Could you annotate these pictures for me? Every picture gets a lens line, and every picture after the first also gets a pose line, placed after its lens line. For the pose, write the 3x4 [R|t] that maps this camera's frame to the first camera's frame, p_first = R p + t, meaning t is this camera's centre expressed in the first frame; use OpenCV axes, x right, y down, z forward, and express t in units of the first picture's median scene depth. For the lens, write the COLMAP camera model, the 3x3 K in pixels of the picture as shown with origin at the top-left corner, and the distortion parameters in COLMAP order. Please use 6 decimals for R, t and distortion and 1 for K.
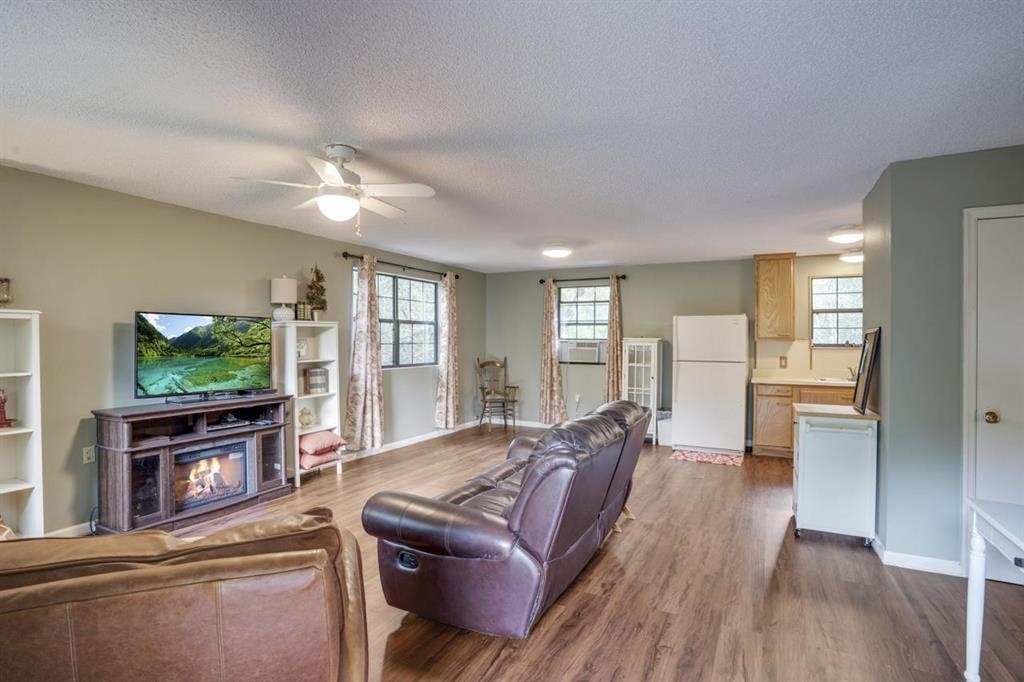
lens RADIAL K [[507.0, 0, 512.0], [0, 507.0, 341.0], [0, 0, 1]] dist [-0.049623, -0.000005]
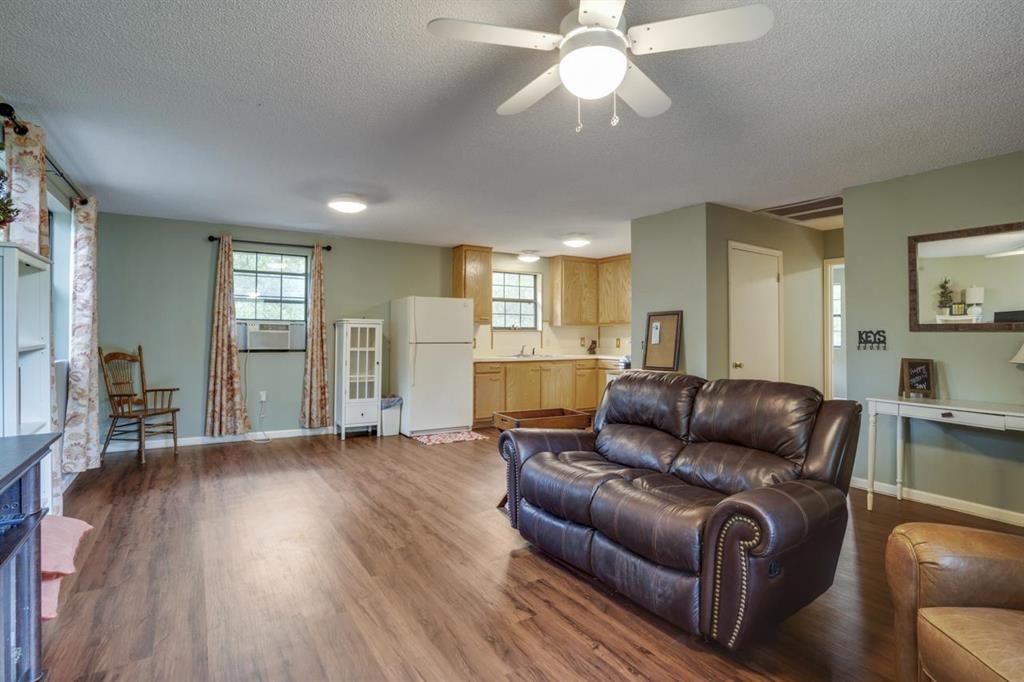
lens RADIAL K [[506.5, 0, 499.7], [0, 506.5, 320.7], [0, 0, 1]] dist [-0.050934, 0.000260]
pose [[0.513303, 0.020841, 0.857954, -0.394206], [-0.001639, 0.999727, -0.023304, 0.017600], [-0.858206, 0.010555, 0.513197, 0.346073]]
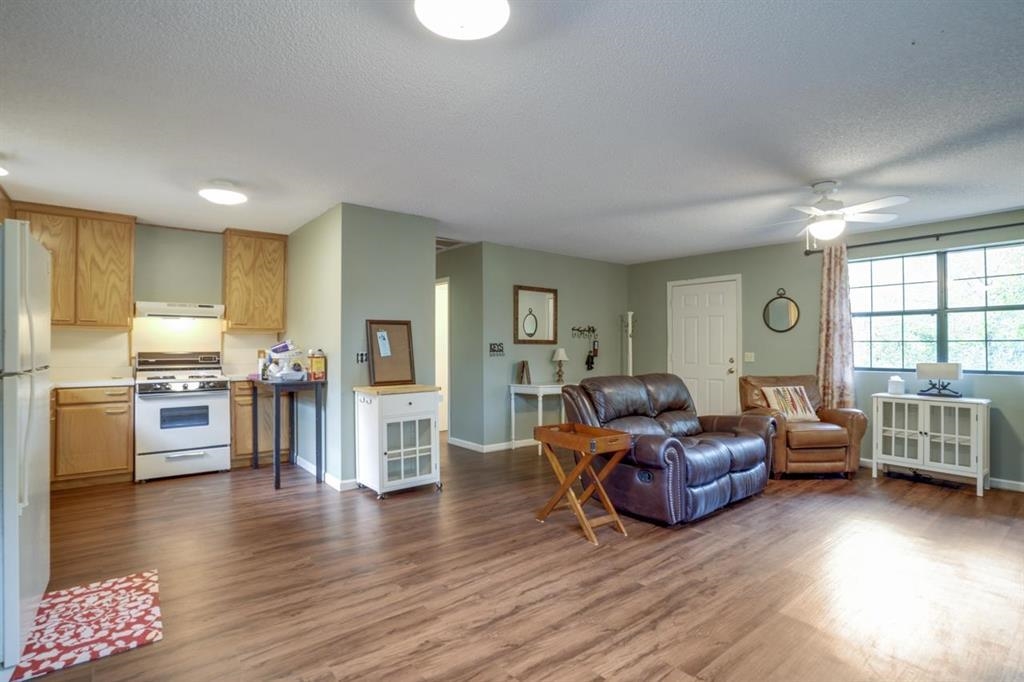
lens RADIAL K [[507.0, 0, 512.0], [0, 507.0, 341.0], [0, 0, 1]] dist [-0.049623, -0.000005]
pose [[-0.915809, -0.004169, 0.401593, -0.046782], [-0.008050, 0.999936, -0.007978, 0.018238], [-0.401534, -0.010539, -0.915783, 1.090588]]
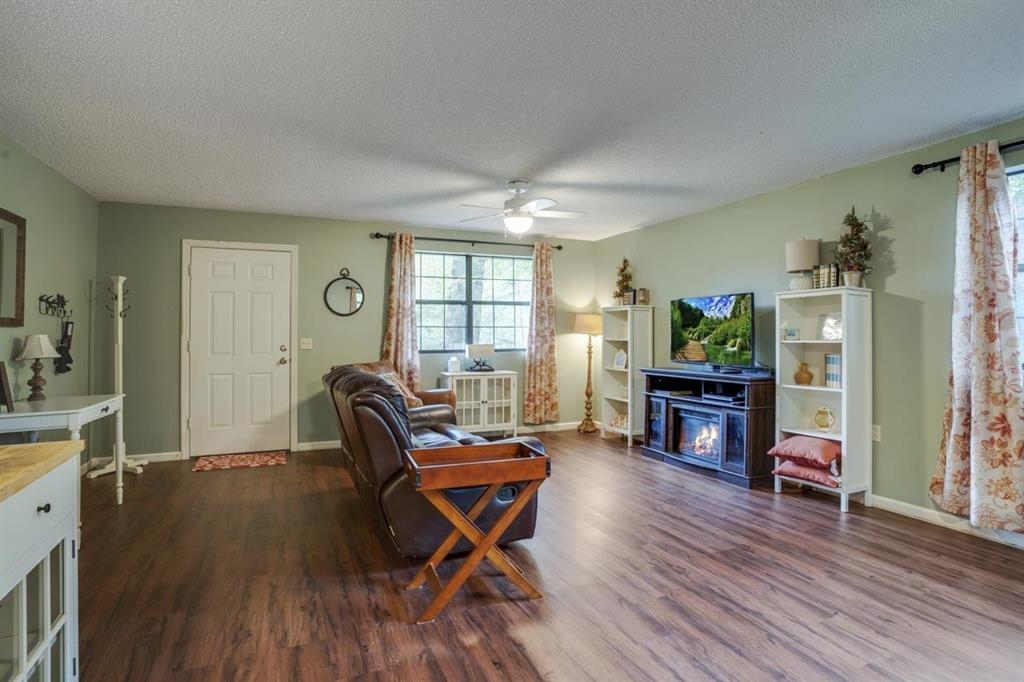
lens RADIAL K [[520.6, 0, 509.2], [0, 520.6, 329.5], [0, 0, 1]] dist [-0.045921, 0.001010]
pose [[-0.622431, -0.011061, -0.782597, 0.363144], [-0.003700, 0.999931, -0.011189, 0.022720], [0.782666, -0.004069, -0.622428, 0.830513]]
